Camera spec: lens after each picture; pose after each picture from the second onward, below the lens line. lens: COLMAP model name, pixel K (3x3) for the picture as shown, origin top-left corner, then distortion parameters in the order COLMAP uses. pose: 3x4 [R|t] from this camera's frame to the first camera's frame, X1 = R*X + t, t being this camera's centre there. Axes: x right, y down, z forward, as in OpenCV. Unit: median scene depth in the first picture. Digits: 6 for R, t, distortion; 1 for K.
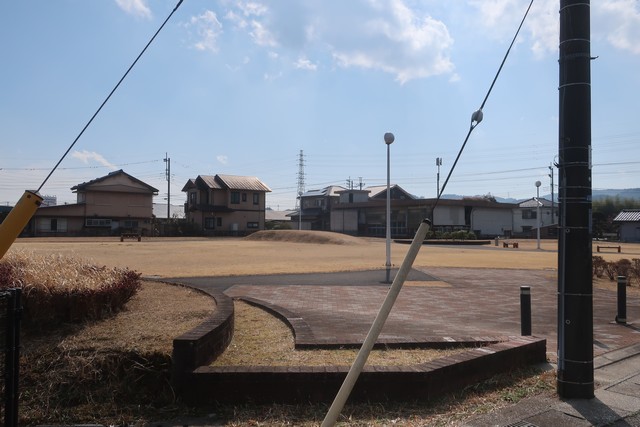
lens RADIAL K [[503.4, 0, 320.9], [0, 503.4, 214.7], [0, 0, 1]] dist [-0.011796, 0.007995]
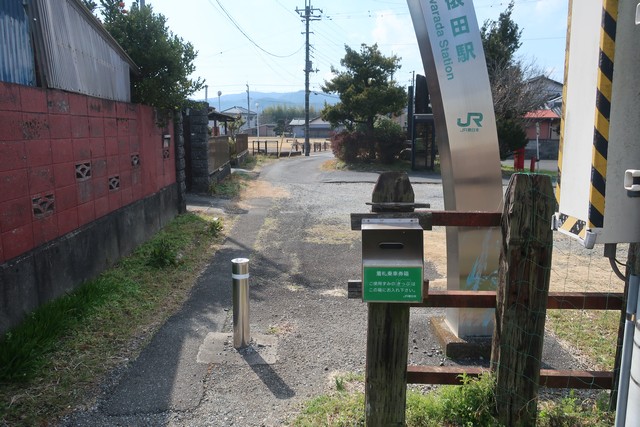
lens RADIAL K [[503.4, 0, 320.9], [0, 503.4, 211.5], [0, 0, 1]] dist [-0.011796, 0.007995]
pose [[0.815665, -0.101851, 0.569489, -0.338851], [-0.009312, 0.981942, 0.188954, -0.024685], [-0.578450, -0.159426, 0.799987, -0.486824]]
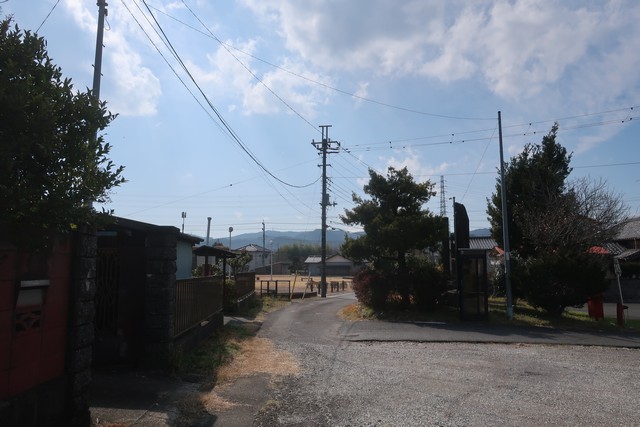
lens RADIAL K [[503.4, 0, 321.8], [0, 503.4, 212.4], [0, 0, 1]] dist [-0.011796, 0.007995]
pose [[0.831976, 0.051209, 0.552443, -0.294203], [-0.008575, 0.996799, -0.079486, -0.022568], [-0.554745, 0.061393, 0.829752, -0.418104]]
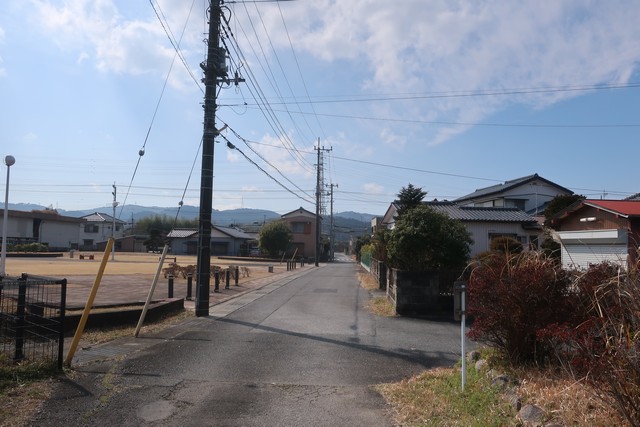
lens RADIAL K [[503.4, 0, 323.0], [0, 503.4, 213.7], [0, 0, 1]] dist [-0.011796, 0.007995]
pose [[0.660316, 0.058571, 0.748700, -0.081610], [-0.038240, 0.998283, -0.044370, -0.004188], [-0.750014, 0.000668, 0.661422, -0.089882]]
